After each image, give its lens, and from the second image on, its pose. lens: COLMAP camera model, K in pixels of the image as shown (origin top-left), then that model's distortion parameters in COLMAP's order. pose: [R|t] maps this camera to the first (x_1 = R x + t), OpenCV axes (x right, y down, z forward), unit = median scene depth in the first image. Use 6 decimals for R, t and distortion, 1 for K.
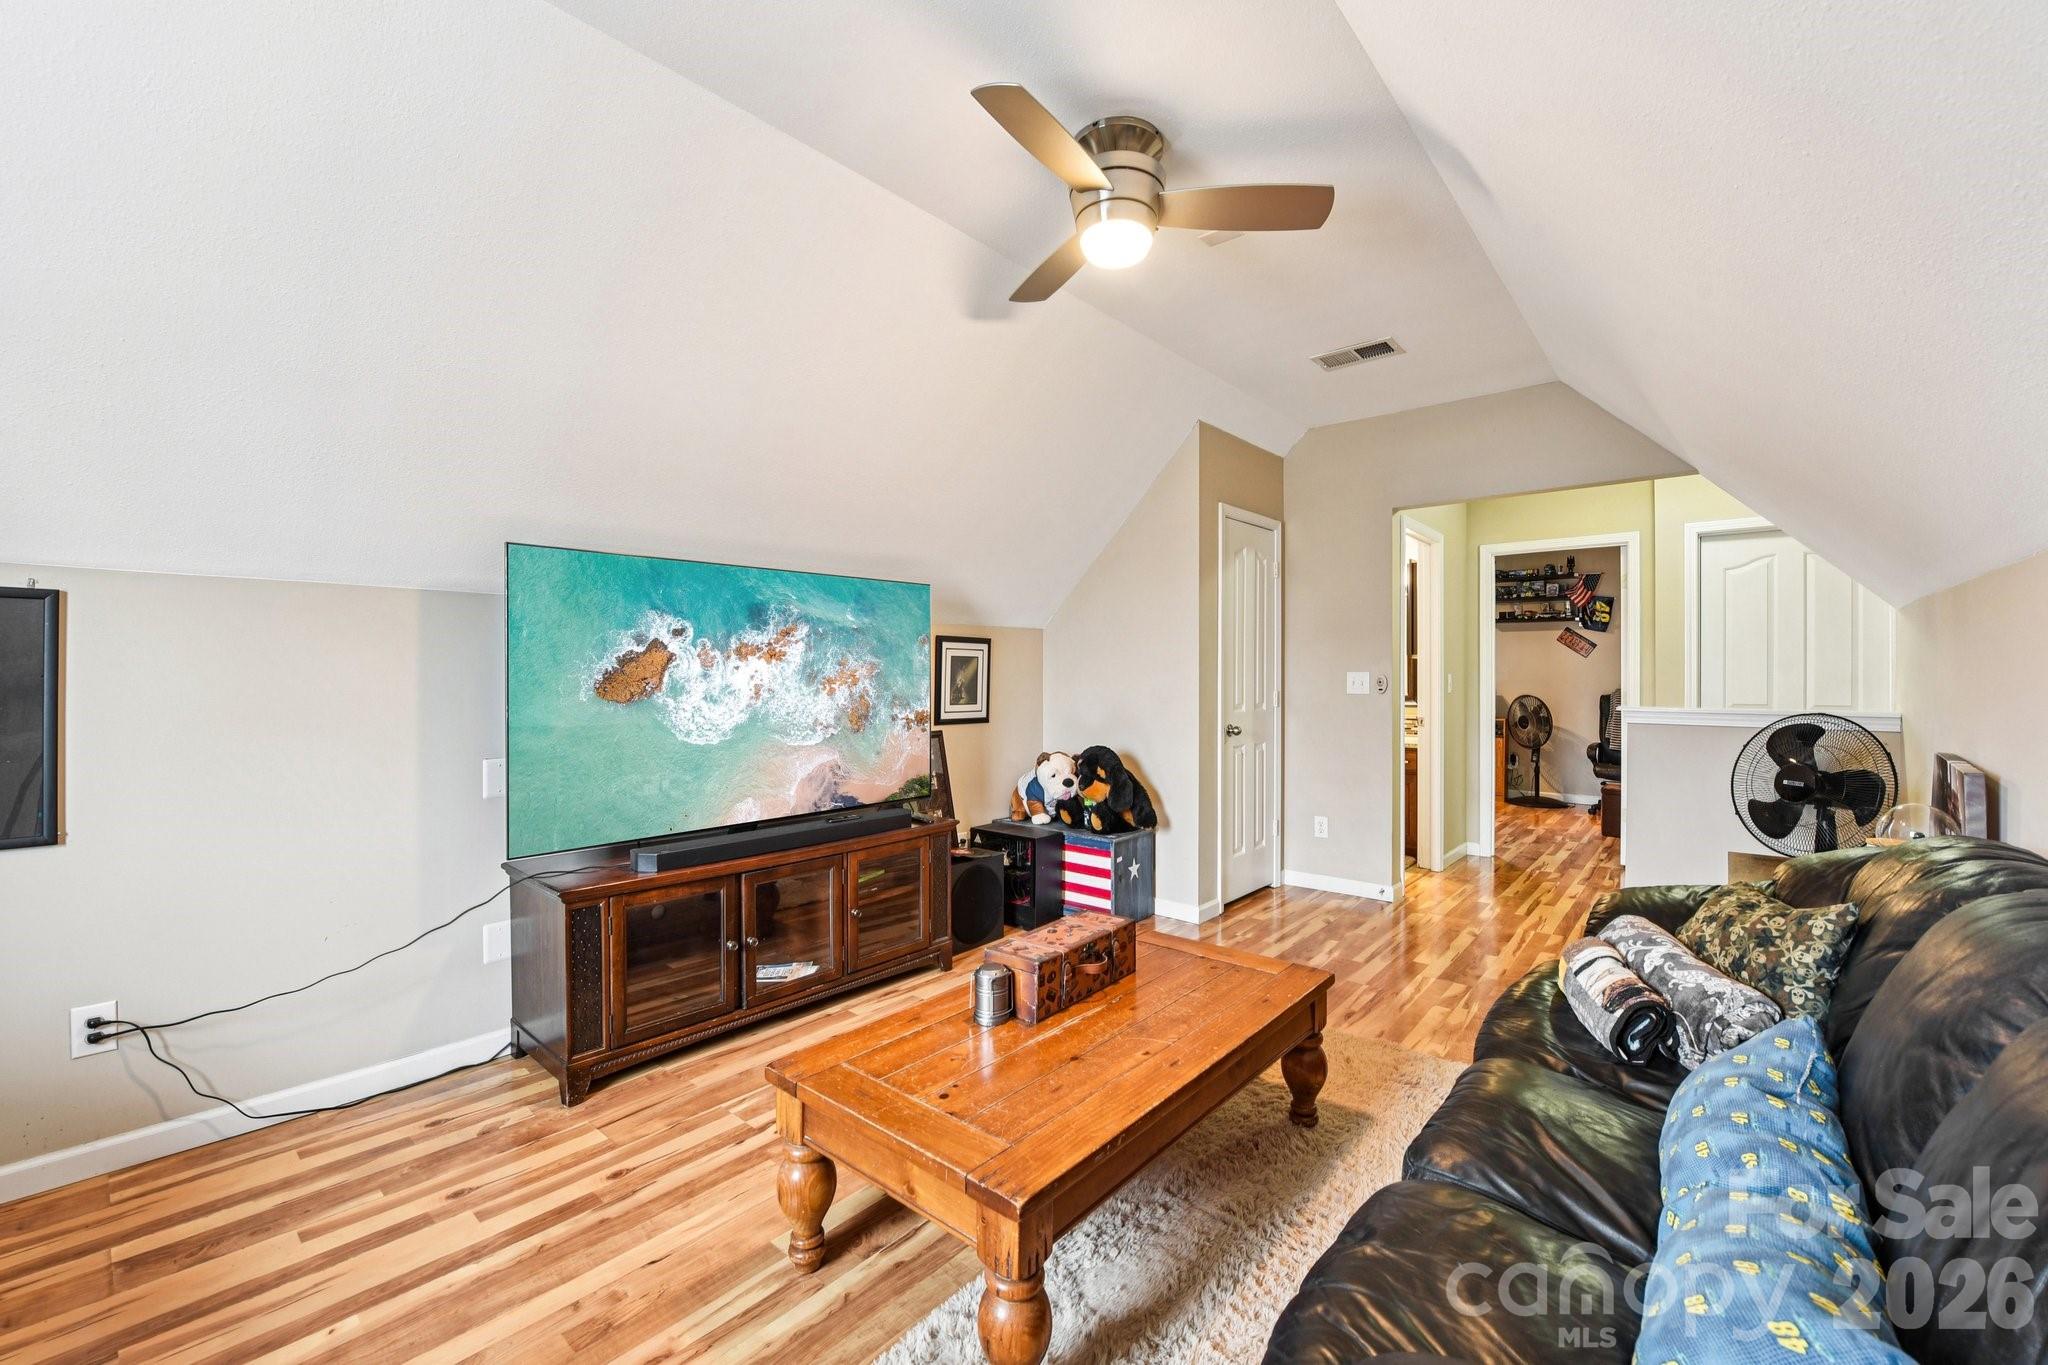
lens RADIAL K [[833.8, 0, 1029.5], [0, 833.8, 679.9], [0, 0, 1]] dist [-0.020532, 0.000219]
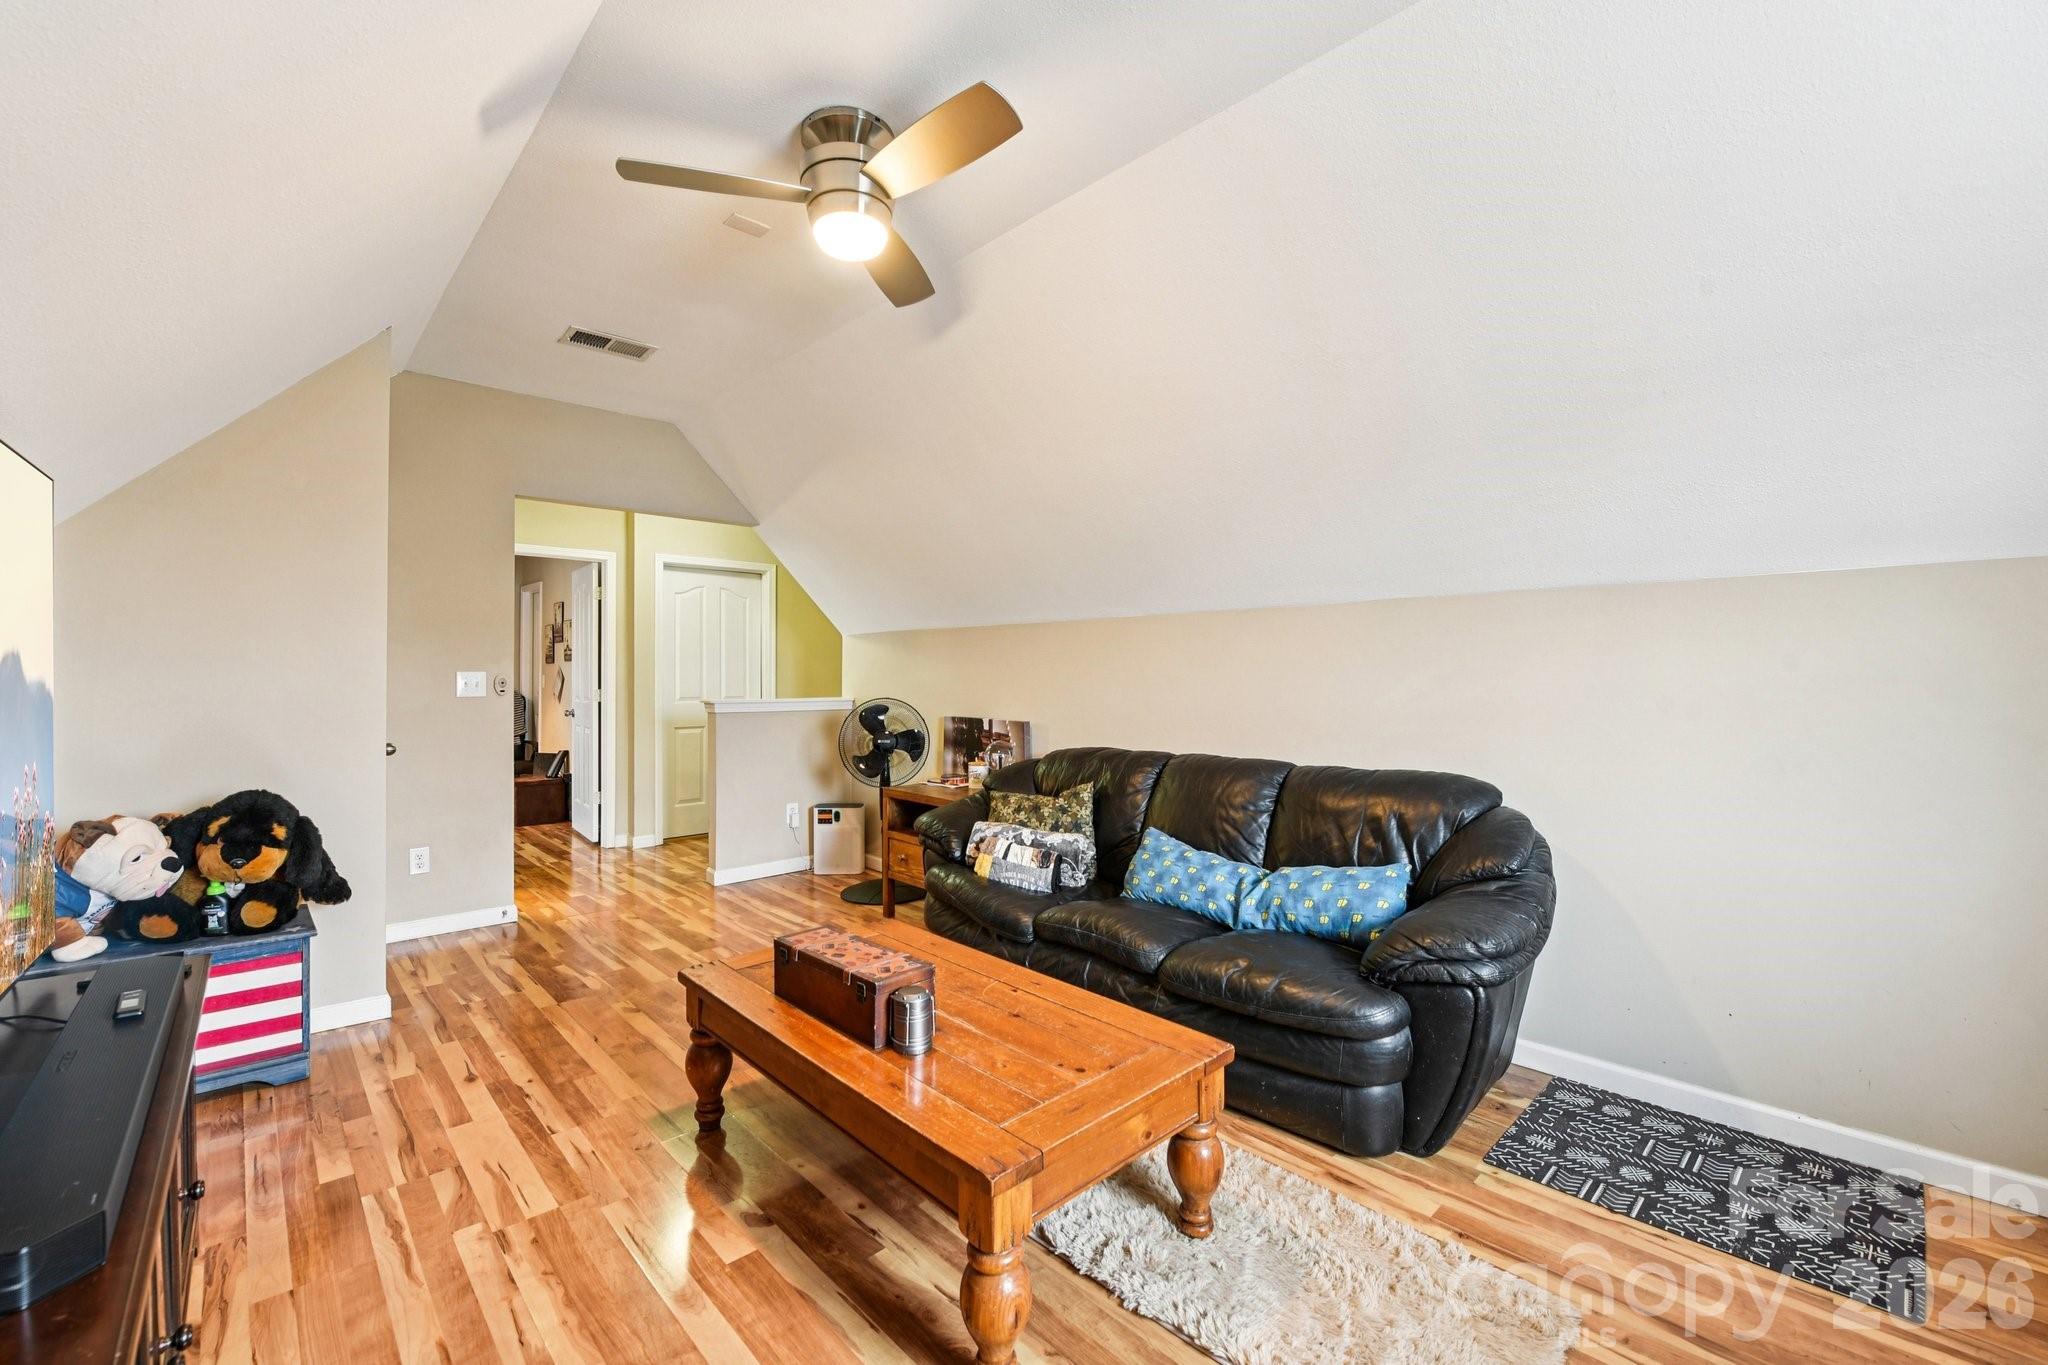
lens RADIAL K [[828.9, 0, 1024.3], [0, 828.9, 675.6], [0, 0, 1]] dist [-0.019453, -0.000332]
pose [[0.094669, 0.000627, 0.995509, -0.471898], [0.005047, 0.999987, -0.001110, -0.001557], [-0.995496, 0.005130, 0.094664, 0.392254]]
